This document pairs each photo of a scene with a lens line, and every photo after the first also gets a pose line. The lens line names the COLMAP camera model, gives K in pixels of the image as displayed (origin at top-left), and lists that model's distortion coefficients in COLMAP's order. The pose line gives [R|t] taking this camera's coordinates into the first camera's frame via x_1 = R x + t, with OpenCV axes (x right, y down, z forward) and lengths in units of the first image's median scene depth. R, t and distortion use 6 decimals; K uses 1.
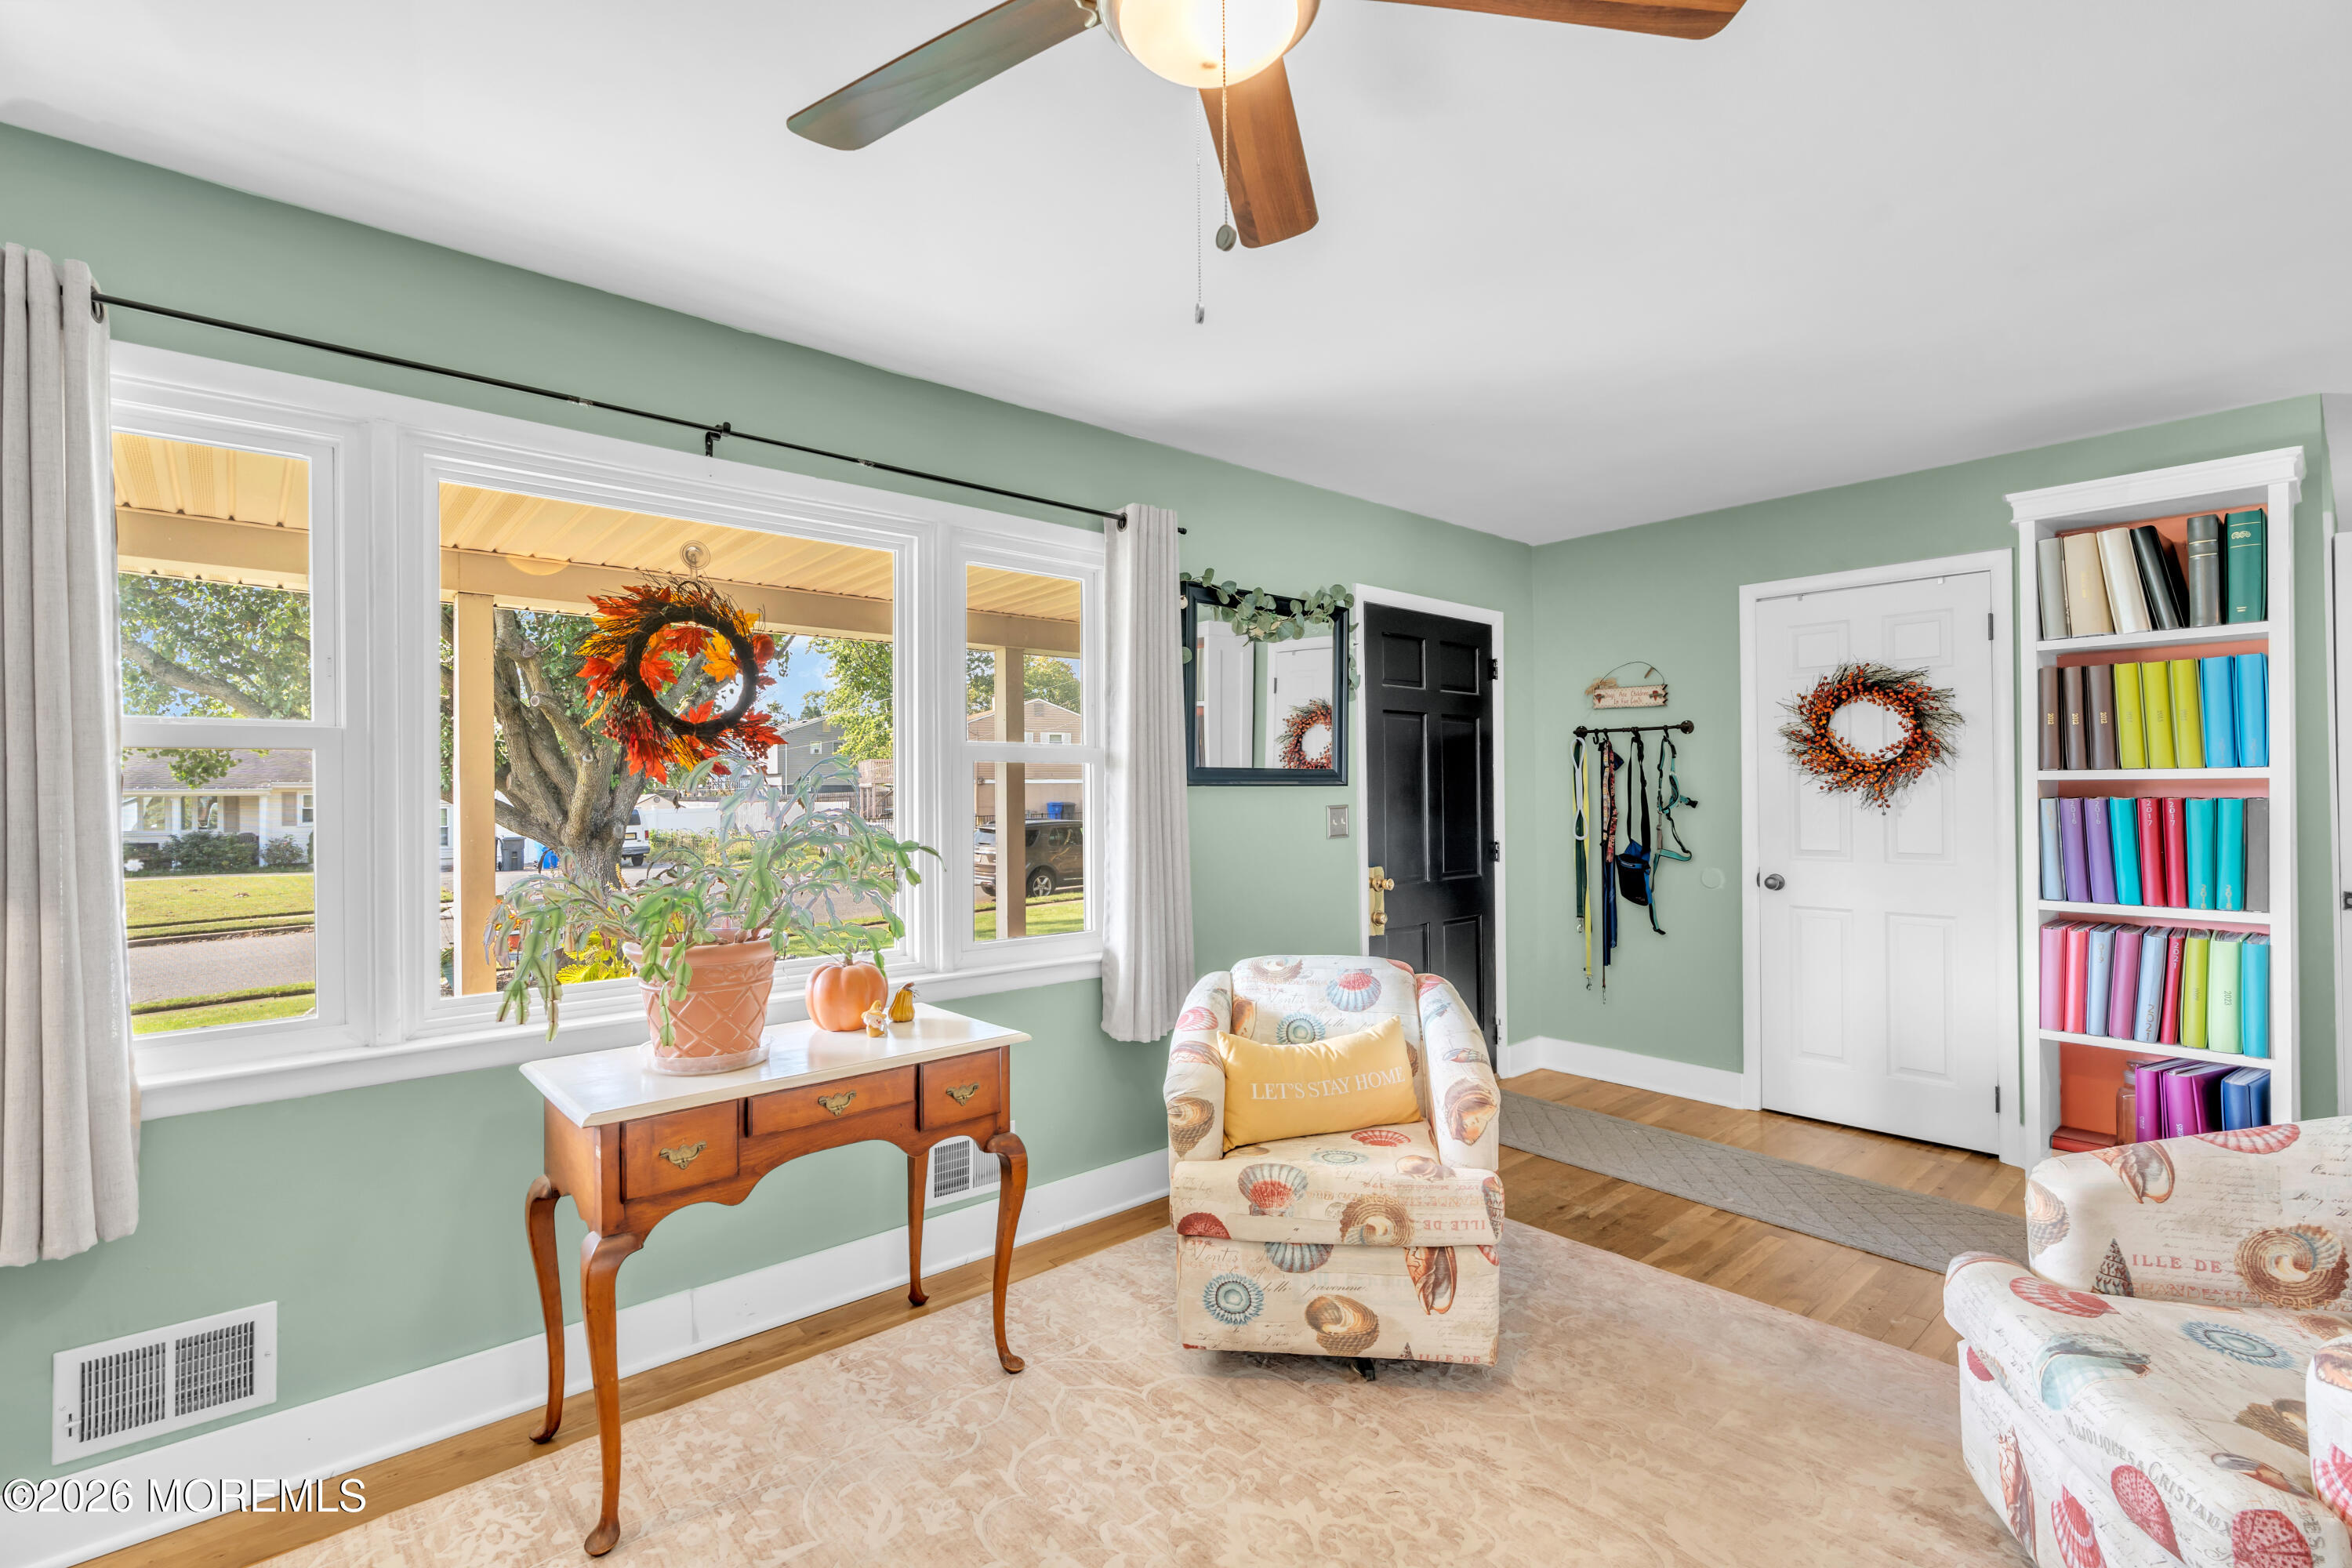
lens RADIAL K [[1059.1, 0, 1159.0], [0, 1059.1, 789.5], [0, 0, 1]] dist [-0.005759, 0.002973]
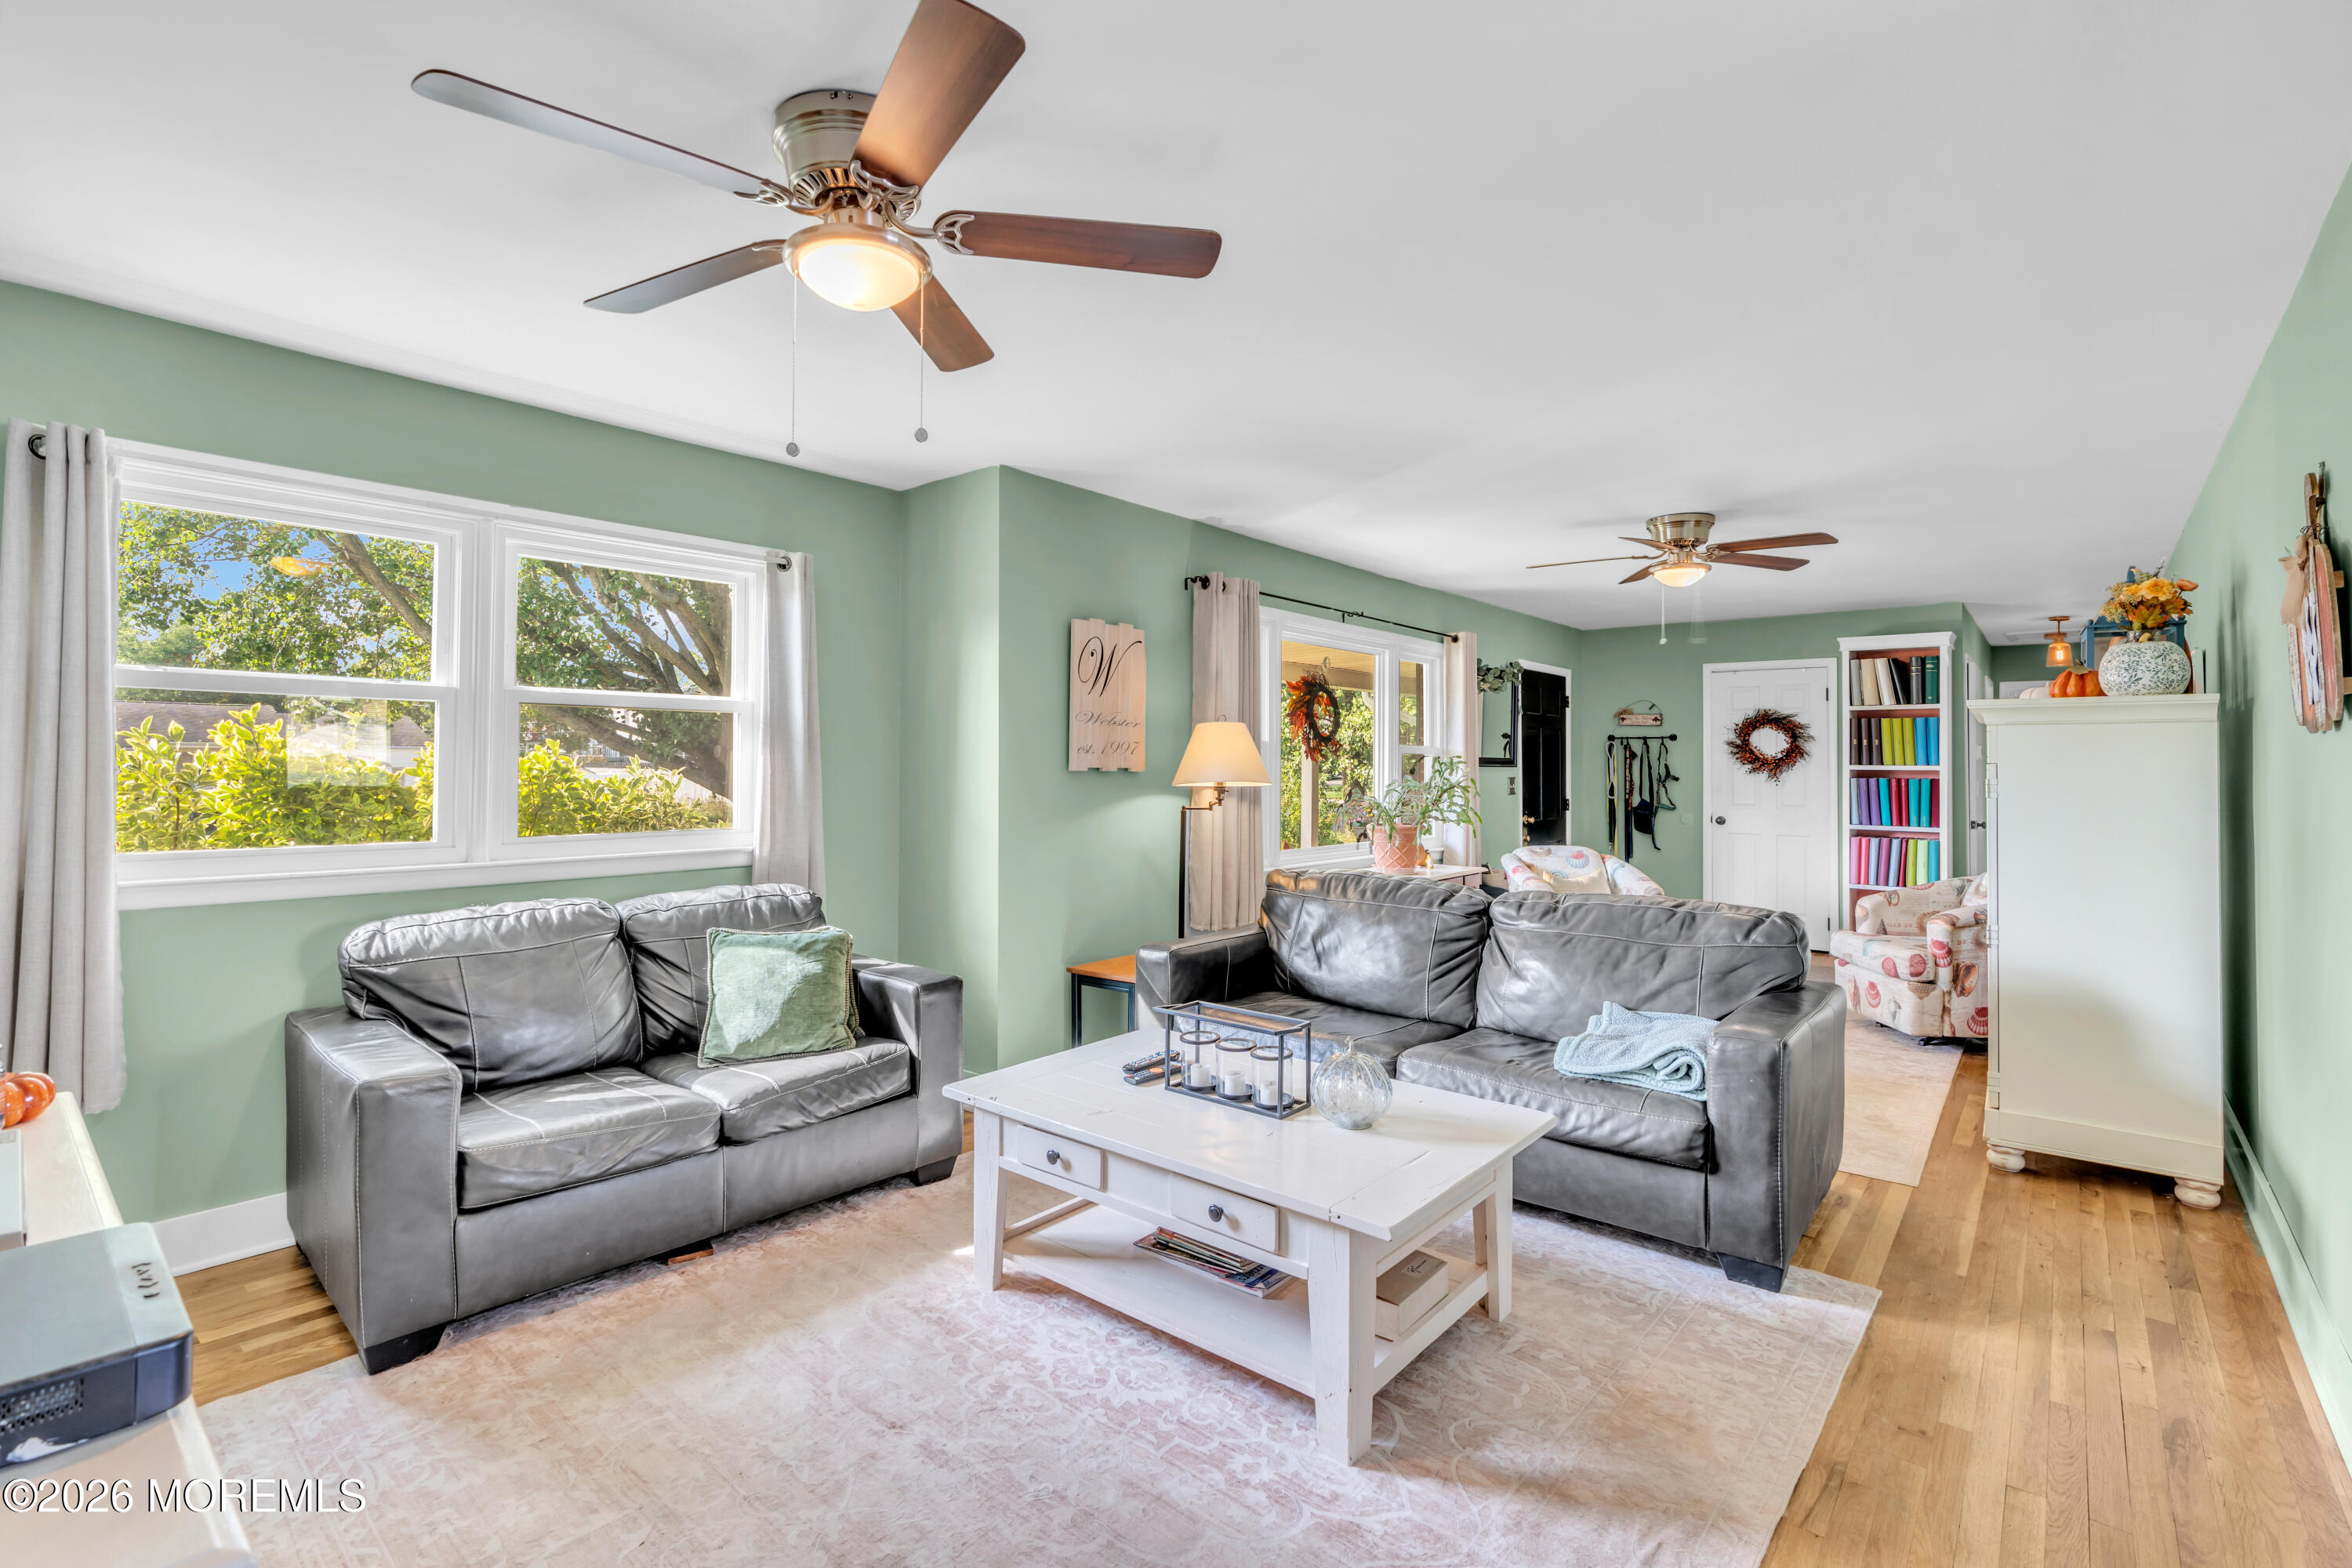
lens RADIAL K [[1059.1, 0, 1158.9], [0, 1059.1, 751.2], [0, 0, 1]] dist [-0.005759, 0.002973]
pose [[0.989939, 0.016616, 0.140515, -0.833570], [-0.014934, 0.999804, -0.013020, 0.003092], [-0.140704, 0.010790, 0.989993, -0.903246]]
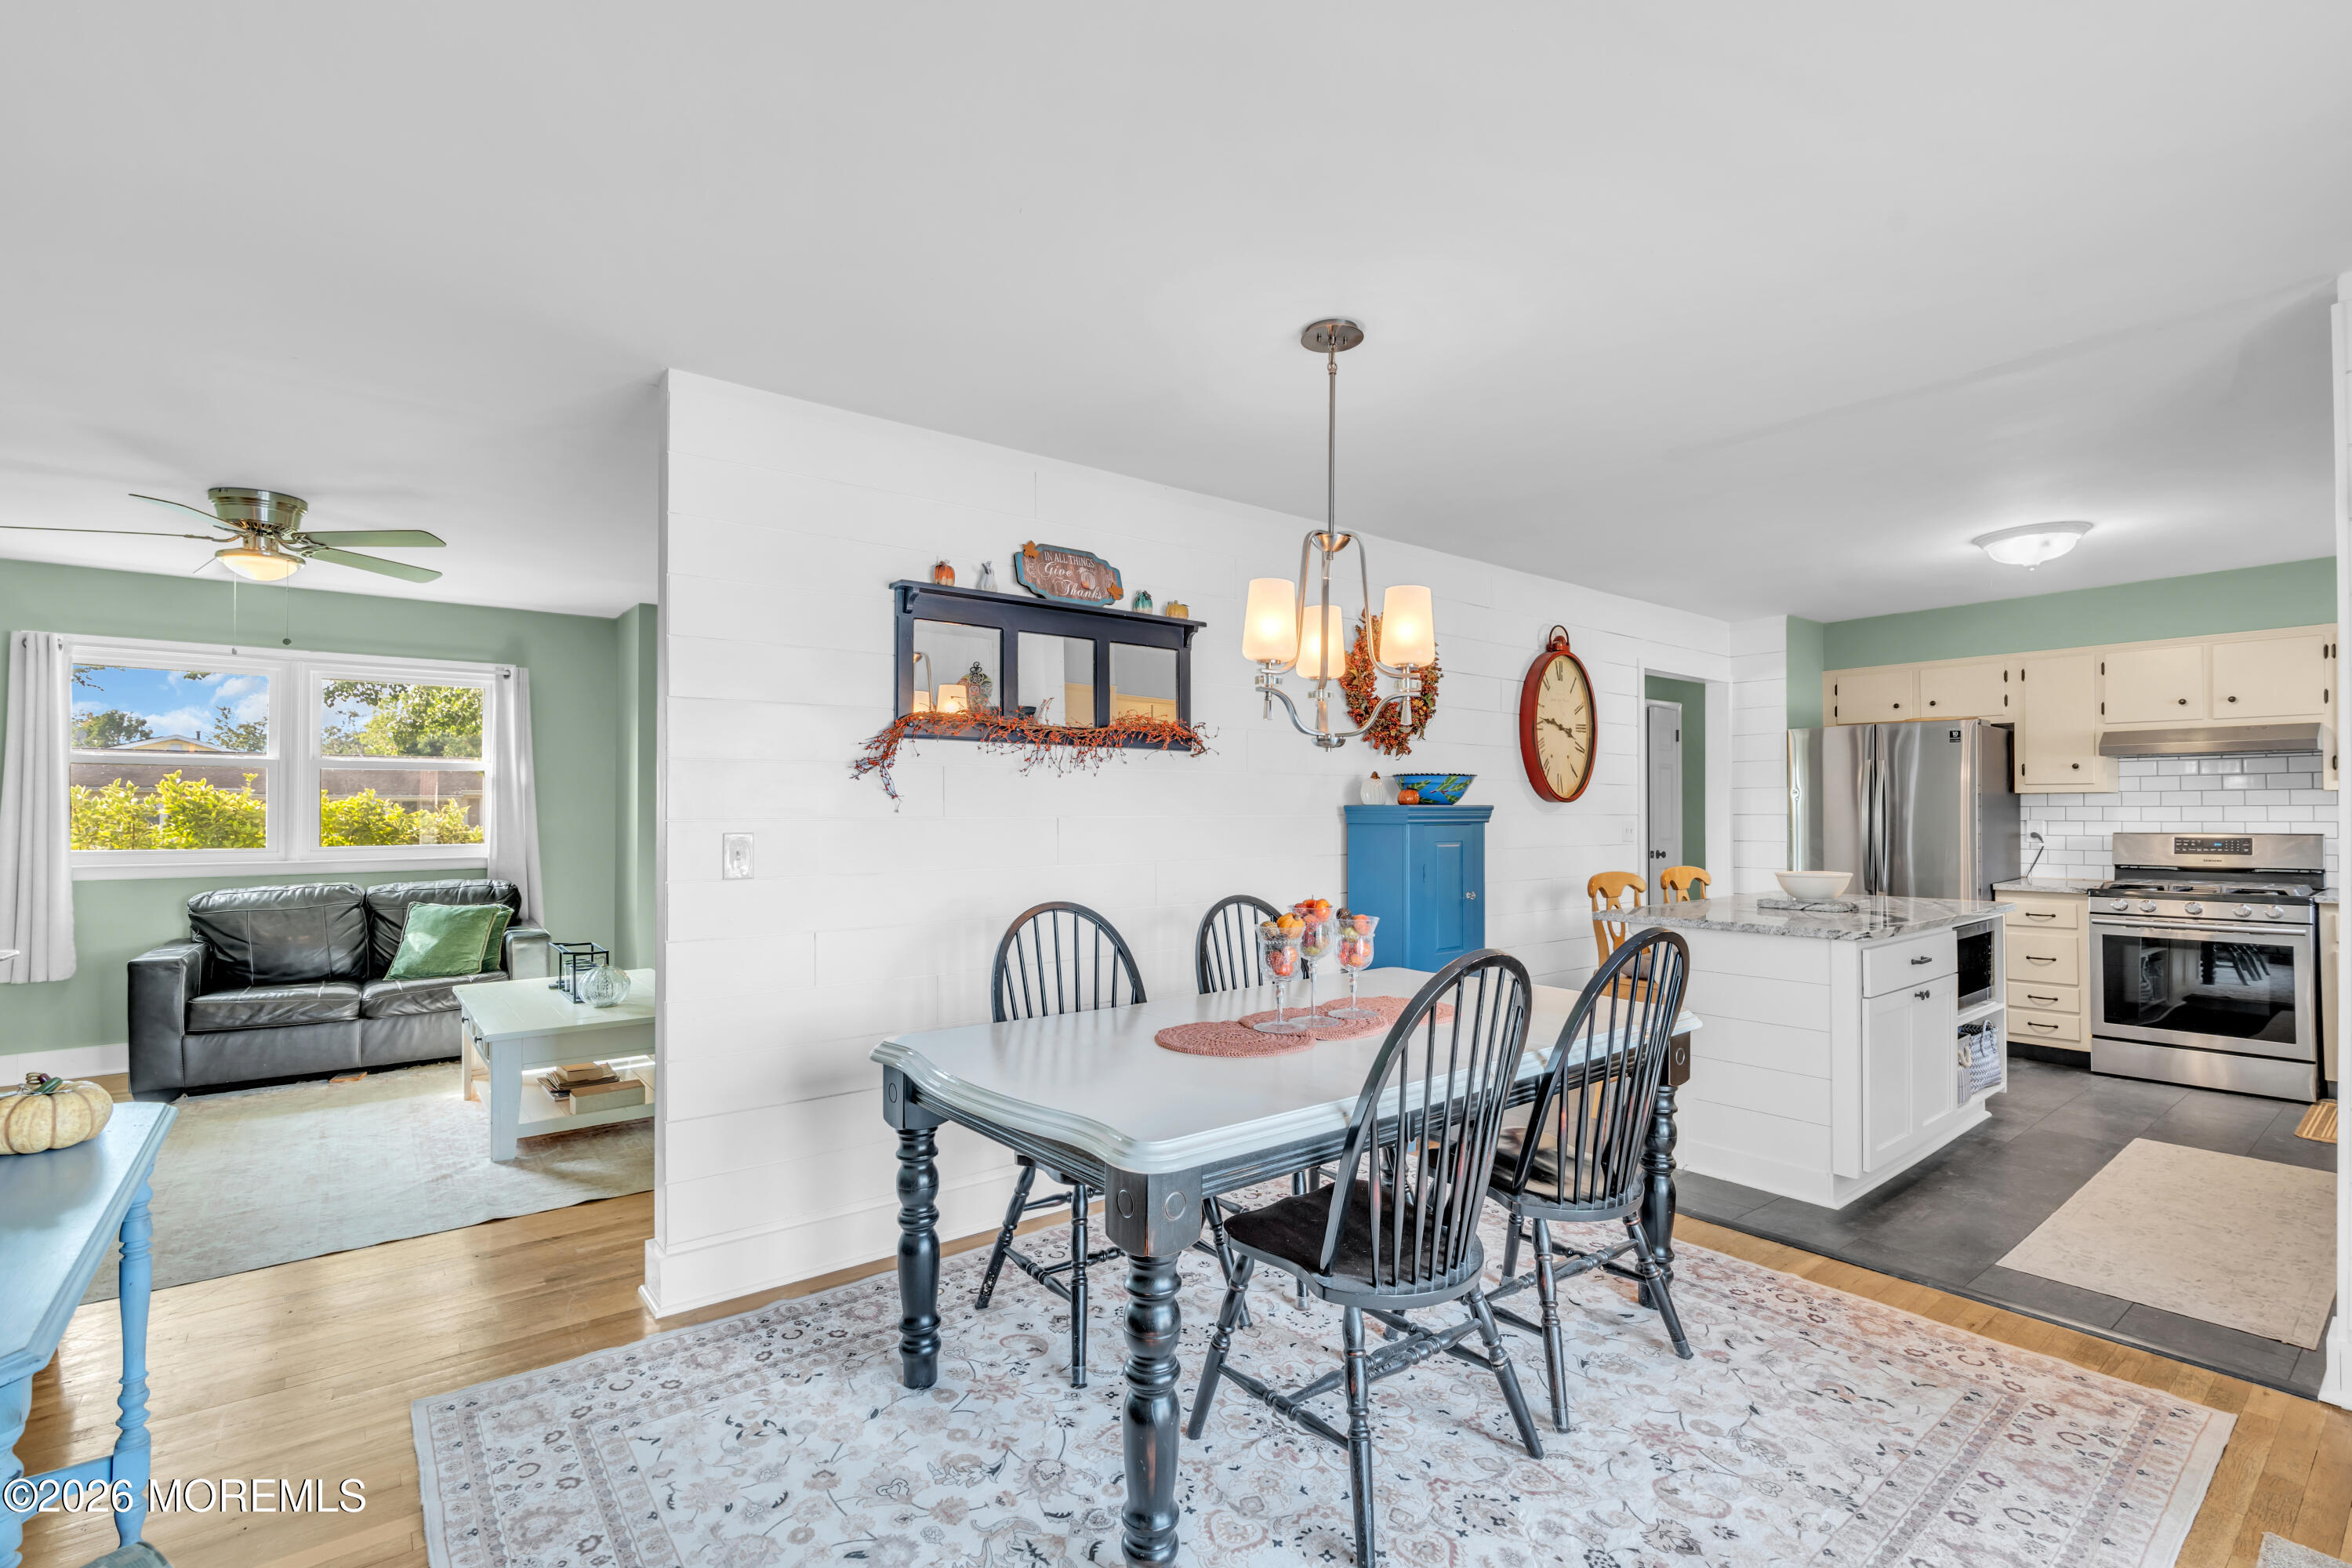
lens RADIAL K [[1059.1, 0, 1182.8], [0, 1059.1, 794.4], [0, 0, 1]] dist [-0.005759, 0.002973]
pose [[0.998512, 0.010347, -0.053547, 0.127863], [-0.010719, 0.999920, -0.006666, -0.006724], [0.053474, 0.007230, 0.998543, -1.417698]]
